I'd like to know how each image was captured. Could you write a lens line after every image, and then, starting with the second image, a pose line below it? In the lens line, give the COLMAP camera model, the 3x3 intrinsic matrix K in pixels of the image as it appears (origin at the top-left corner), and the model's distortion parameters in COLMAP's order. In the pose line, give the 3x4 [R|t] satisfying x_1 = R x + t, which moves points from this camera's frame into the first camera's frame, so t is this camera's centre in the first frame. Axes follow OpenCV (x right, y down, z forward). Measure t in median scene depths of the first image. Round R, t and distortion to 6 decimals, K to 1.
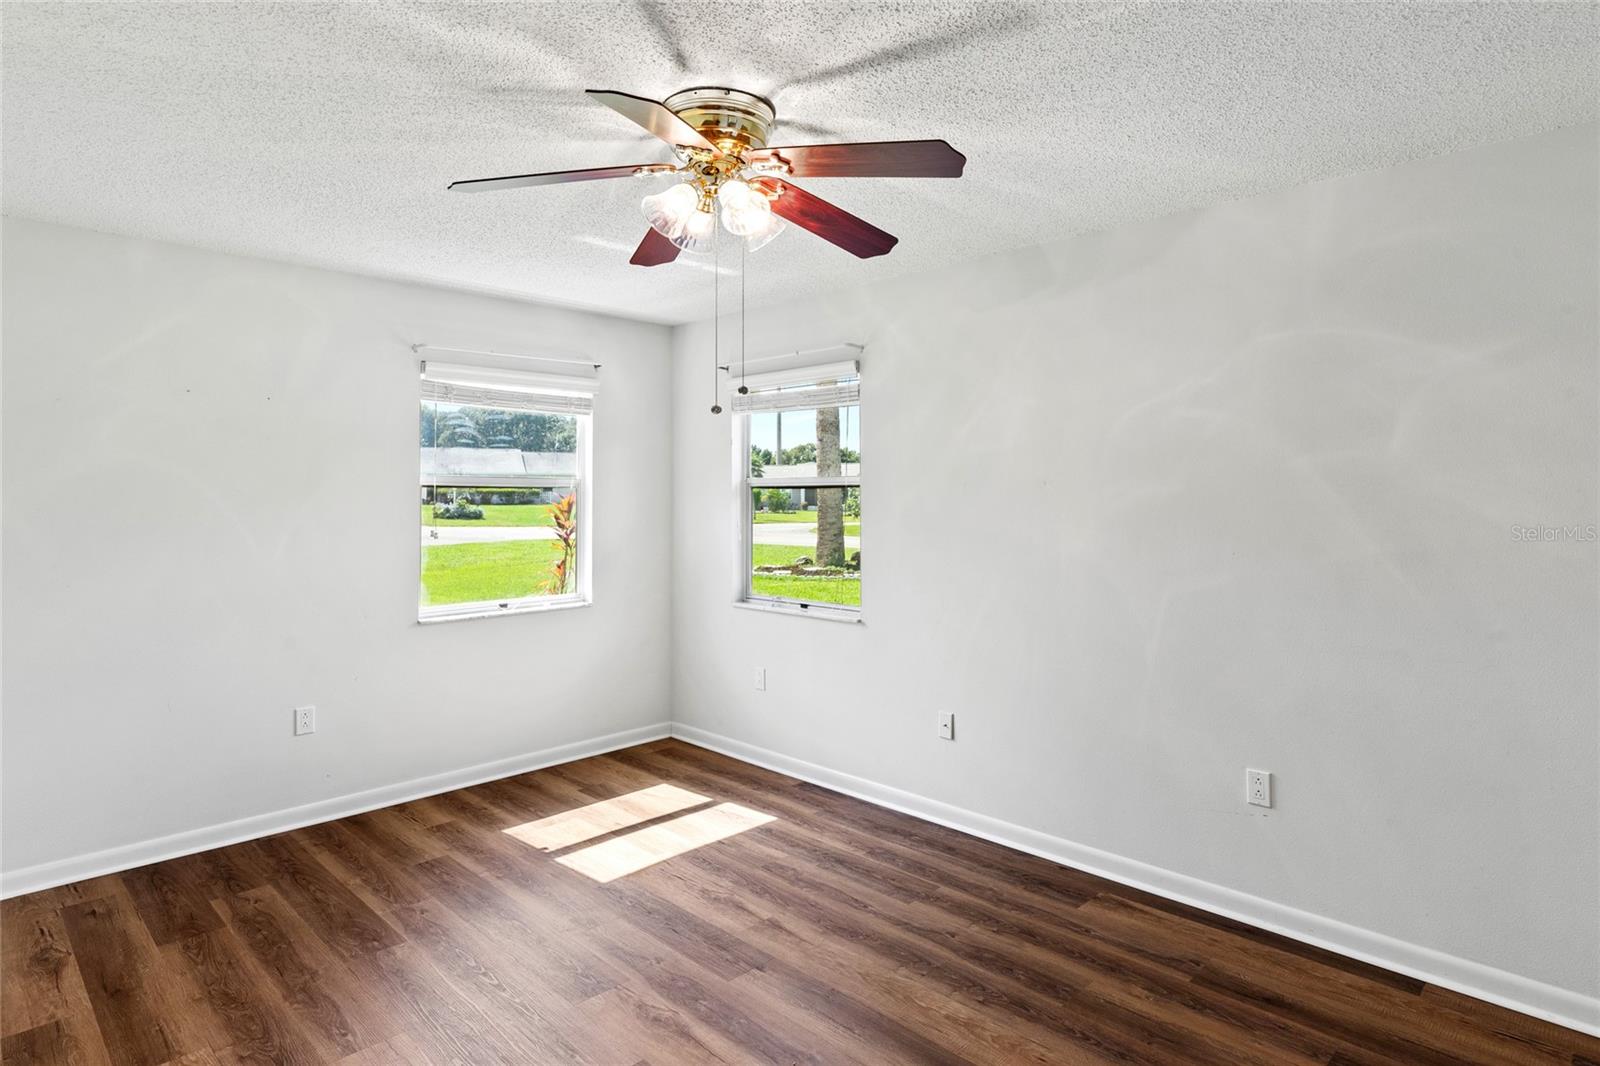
lens RADIAL K [[784.2, 0, 796.3], [0, 784.2, 483.1], [0, 0, 1]] dist [-0.009516, 0.002695]
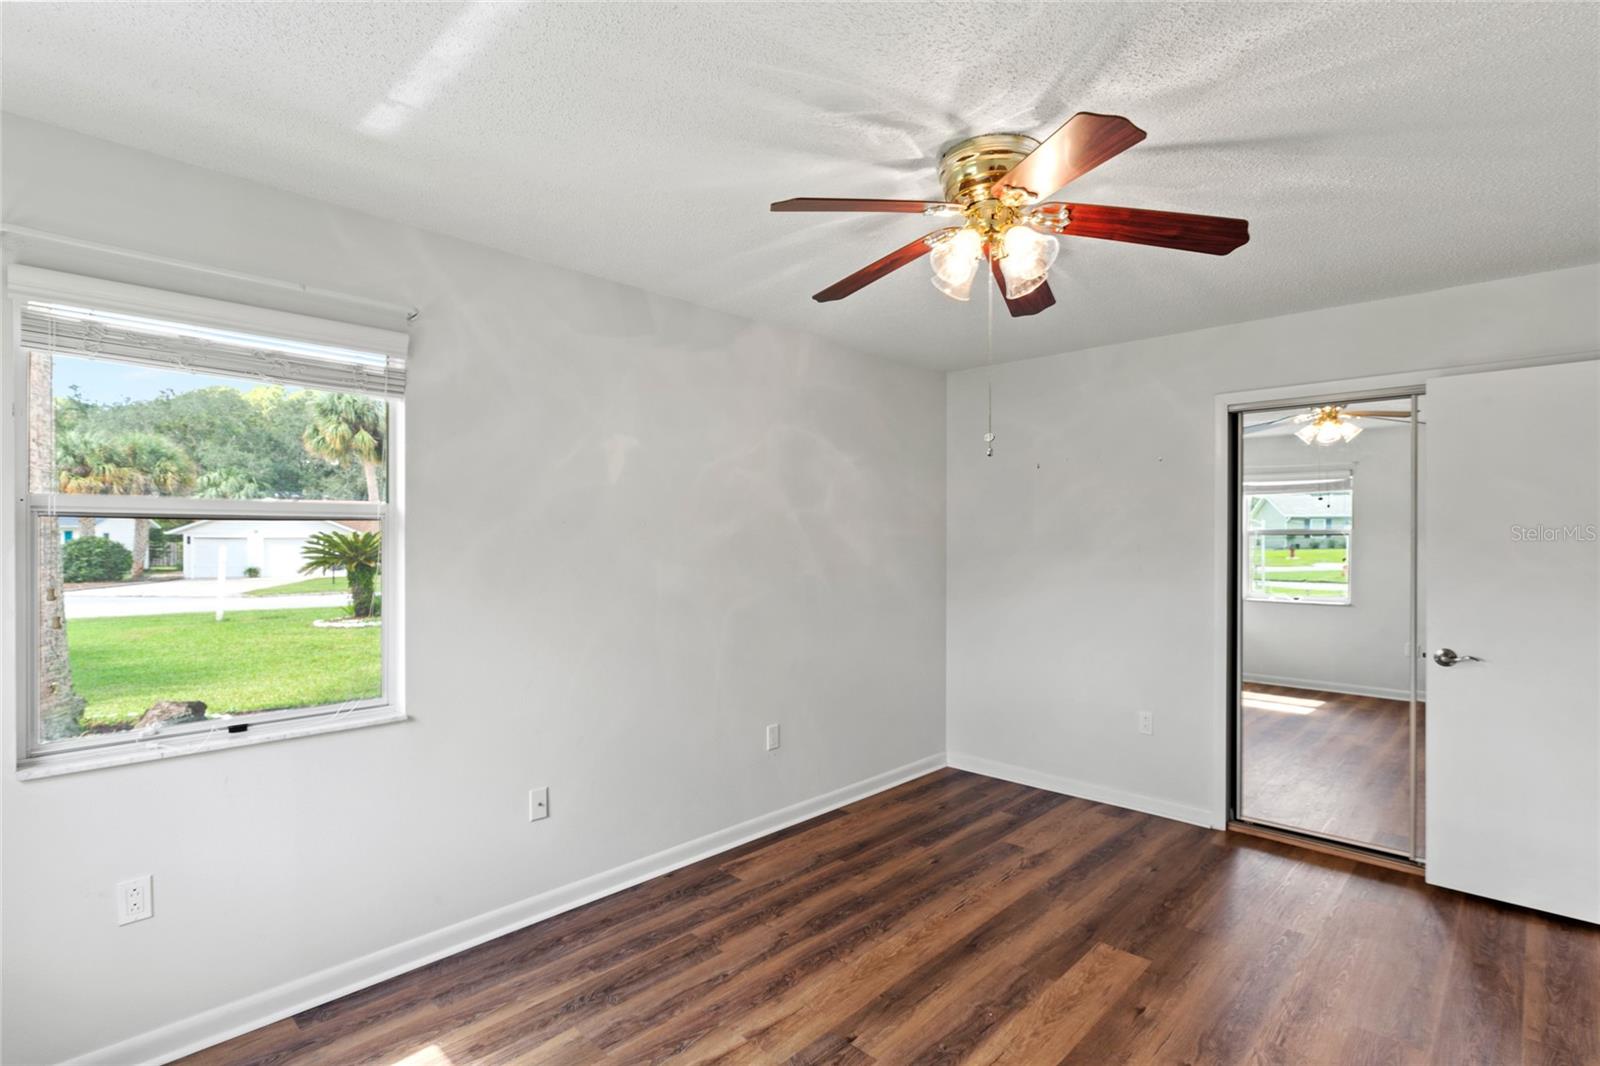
lens RADIAL K [[784.2, 0, 801.6], [0, 784.2, 535.2], [0, 0, 1]] dist [-0.009516, 0.002695]
pose [[0.025048, 0.000078, 0.999686, -0.834079], [-0.018302, 0.999832, 0.000381, 0.012488], [-0.999519, -0.018306, 0.025045, 0.883558]]
